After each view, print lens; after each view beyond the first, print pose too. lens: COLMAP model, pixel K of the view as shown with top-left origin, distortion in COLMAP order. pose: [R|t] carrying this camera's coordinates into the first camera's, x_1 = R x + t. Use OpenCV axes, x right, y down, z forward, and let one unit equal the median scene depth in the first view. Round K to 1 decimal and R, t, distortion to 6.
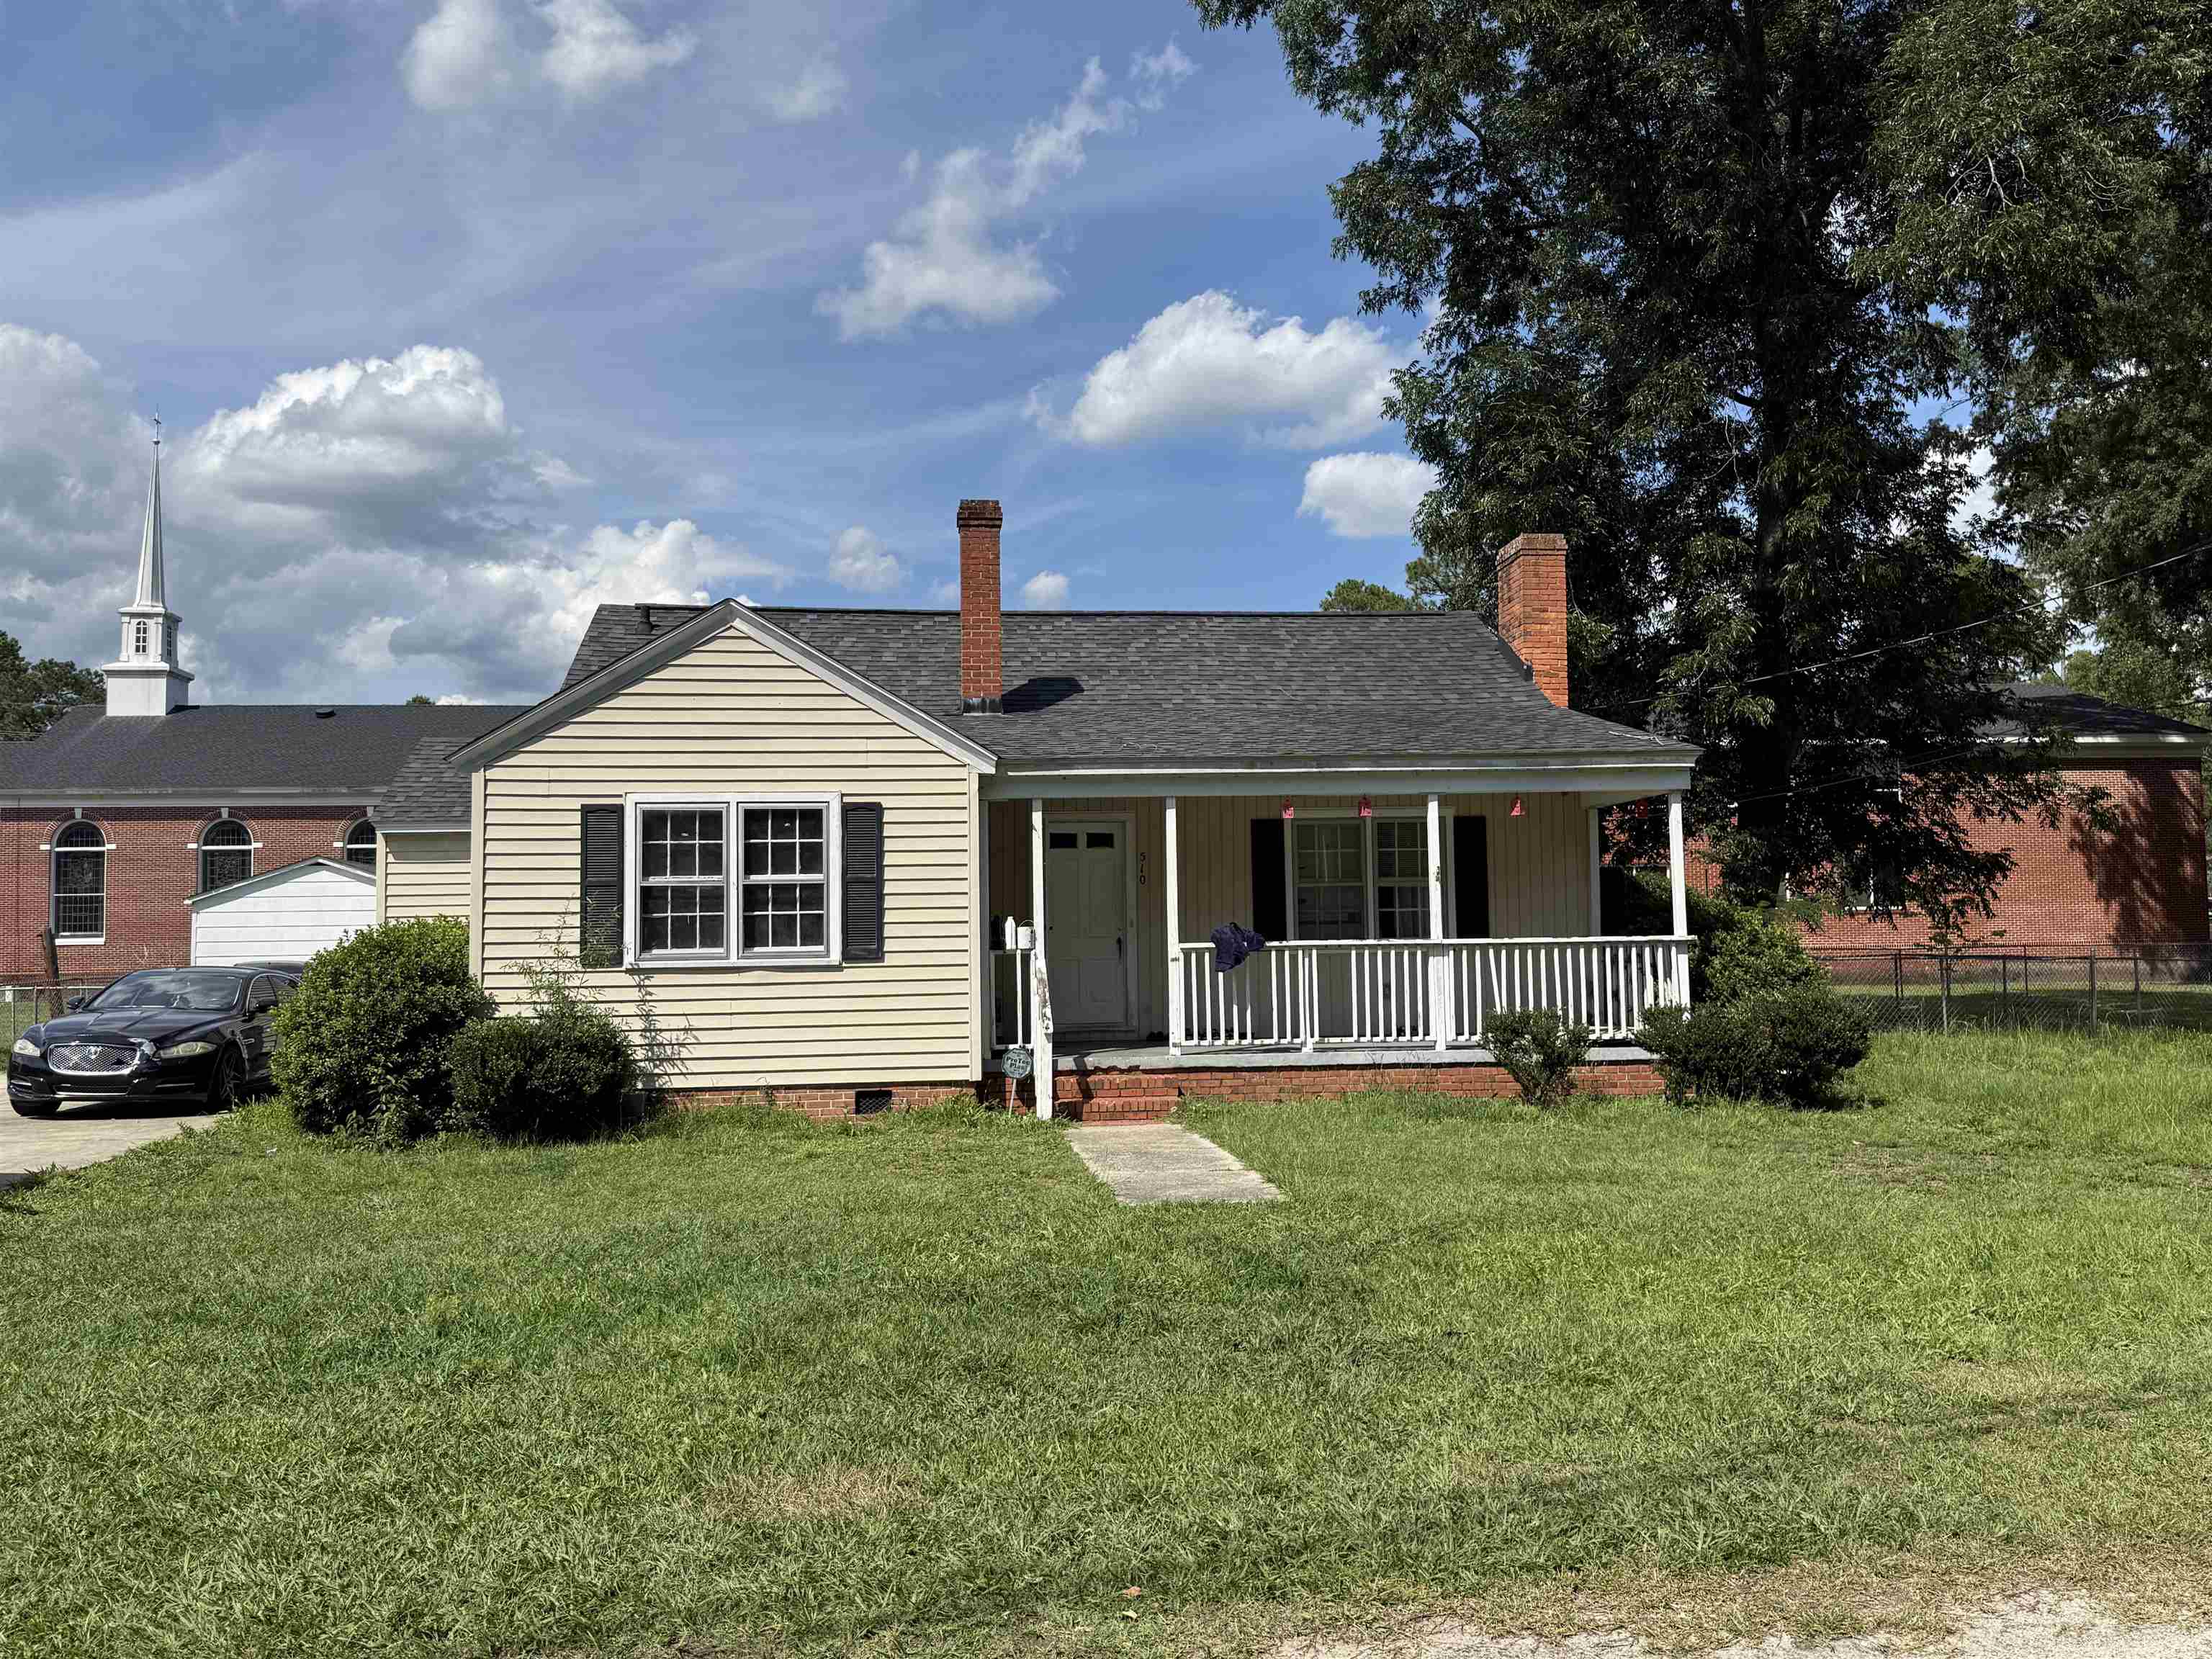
lens RADIAL K [[1900.5, 0, 1155.8], [0, 1900.5, 826.3], [0, 0, 1]] dist [0.141958, -0.266655]
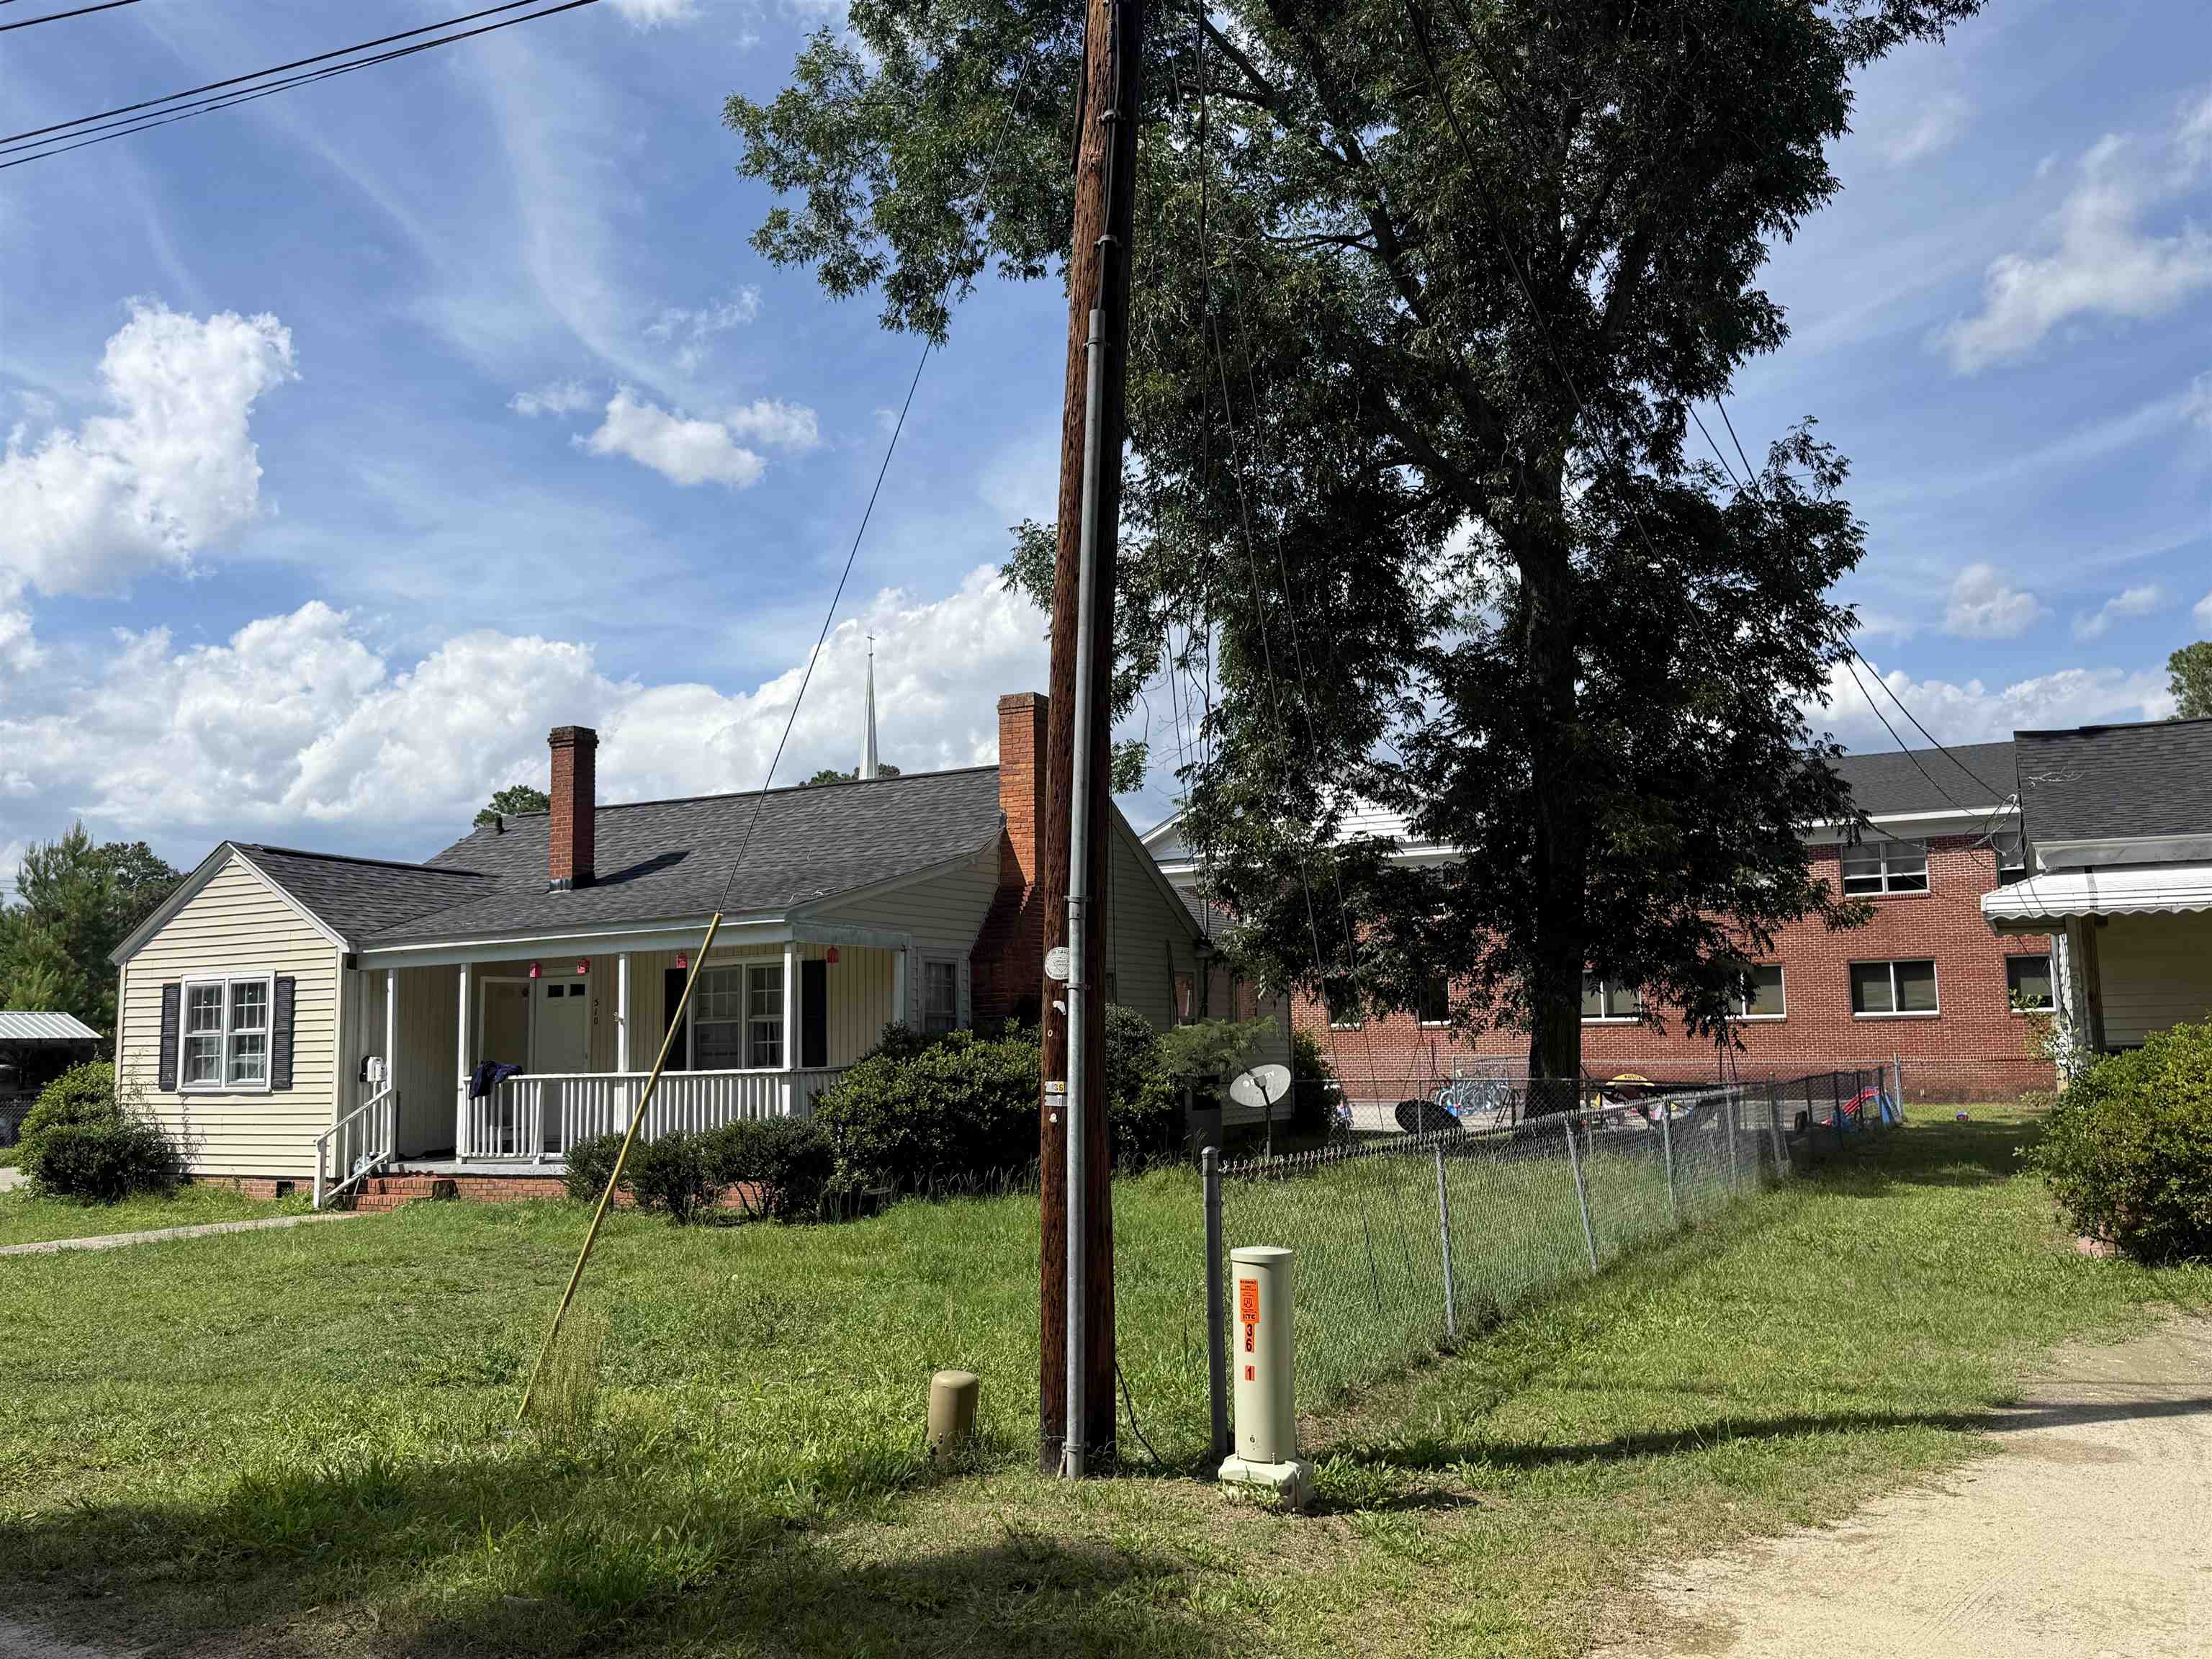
lens RADIAL K [[1900.5, 0, 1155.8], [0, 1900.5, 826.3], [0, 0, 1]] dist [0.141958, -0.266655]
pose [[0.807863, -0.066828, -0.585569, 1.216963], [0.044709, 0.997637, -0.052173, -0.020108], [0.587672, 0.015969, 0.808942, 0.214409]]
